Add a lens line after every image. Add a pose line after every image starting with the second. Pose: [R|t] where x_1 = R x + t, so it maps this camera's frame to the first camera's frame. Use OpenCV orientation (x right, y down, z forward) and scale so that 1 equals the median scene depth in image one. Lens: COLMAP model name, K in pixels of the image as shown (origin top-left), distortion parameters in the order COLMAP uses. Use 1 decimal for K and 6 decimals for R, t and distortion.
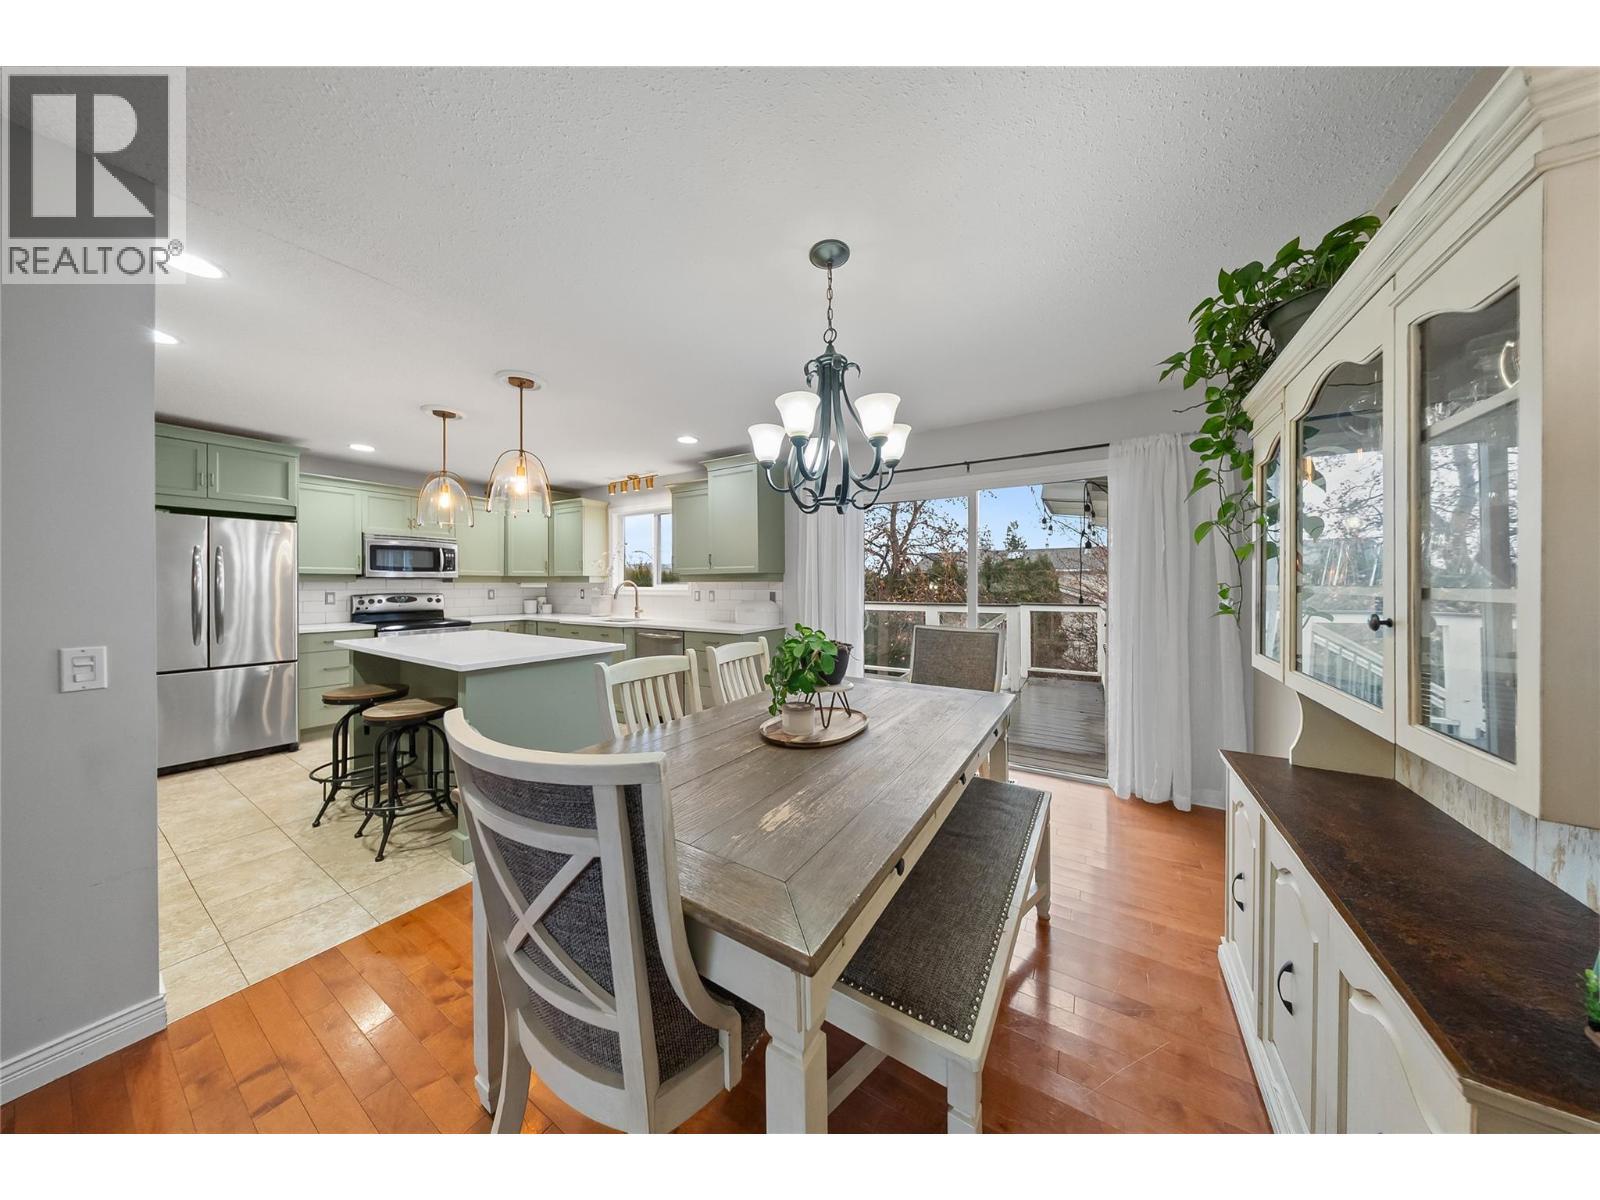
lens RADIAL K [[474.3, 0, 794.0], [0, 474.3, 588.6], [0, 0, 1]] dist [-0.010745, -0.000368]
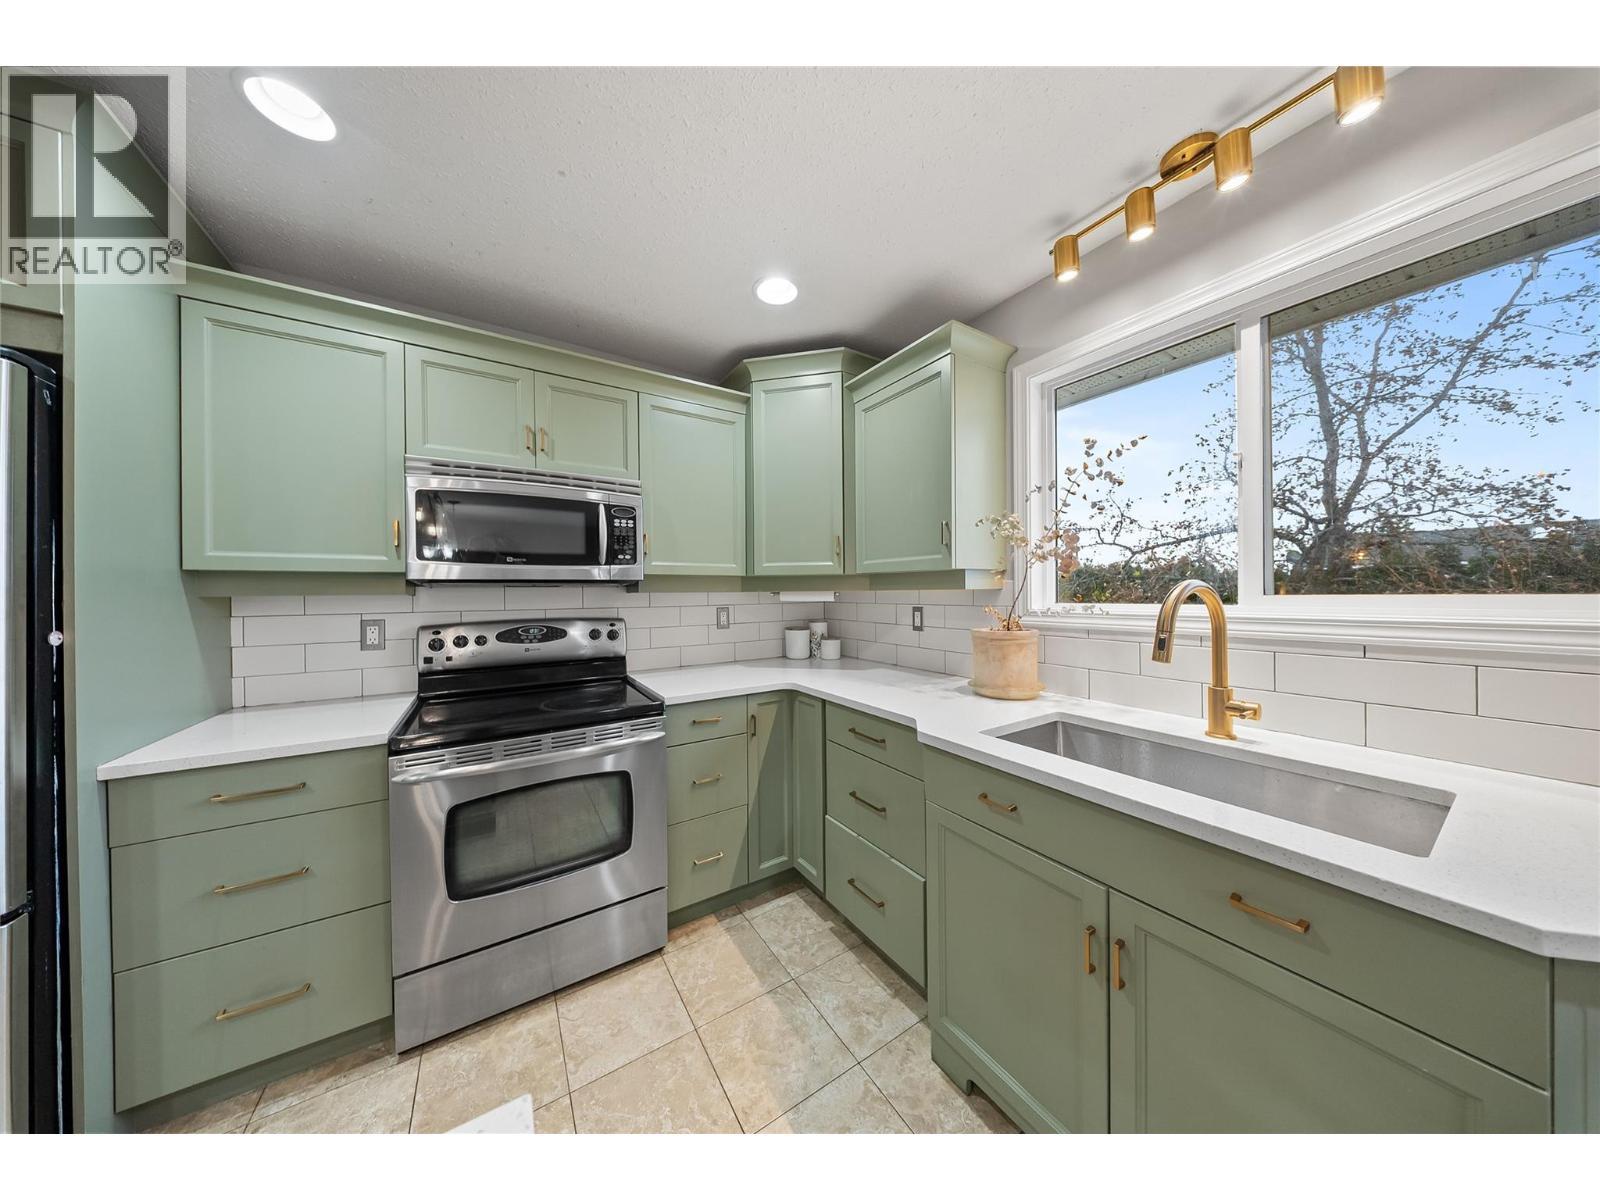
lens RADIAL K [[474.3, 0, 802.8], [0, 474.3, 592.3], [0, 0, 1]] dist [-0.010745, -0.000368]
pose [[0.900899, -0.008625, -0.433943, -0.450342], [0.005982, 0.999954, -0.007455, -0.010004], [0.433987, 0.004120, 0.900910, 0.750115]]
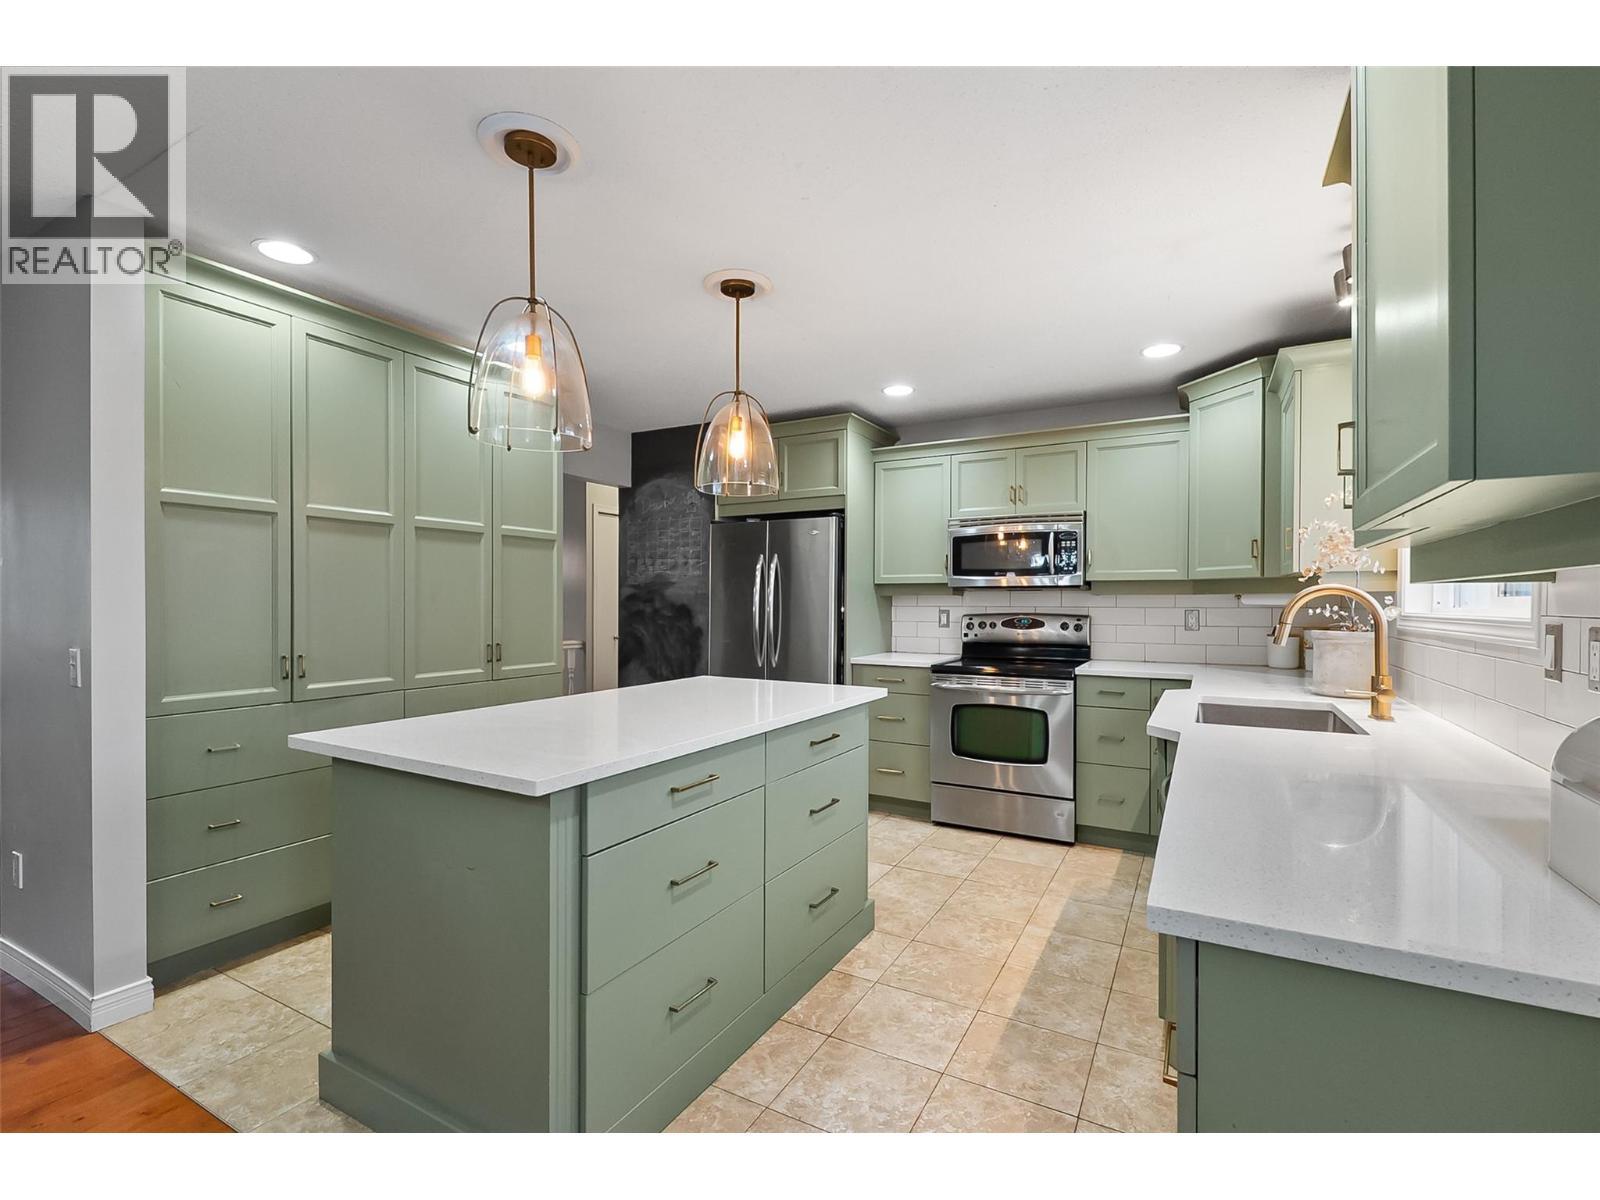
lens RADIAL K [[722.5, 0, 803.4], [0, 722.5, 609.6], [0, 0, 1]] dist [0.009753, 0.000303]
pose [[0.046763, 0.009004, -0.998865, 0.080539], [-0.010939, 0.999904, 0.008502, 0.000363], [0.998846, 0.010529, 0.046857, 0.696625]]
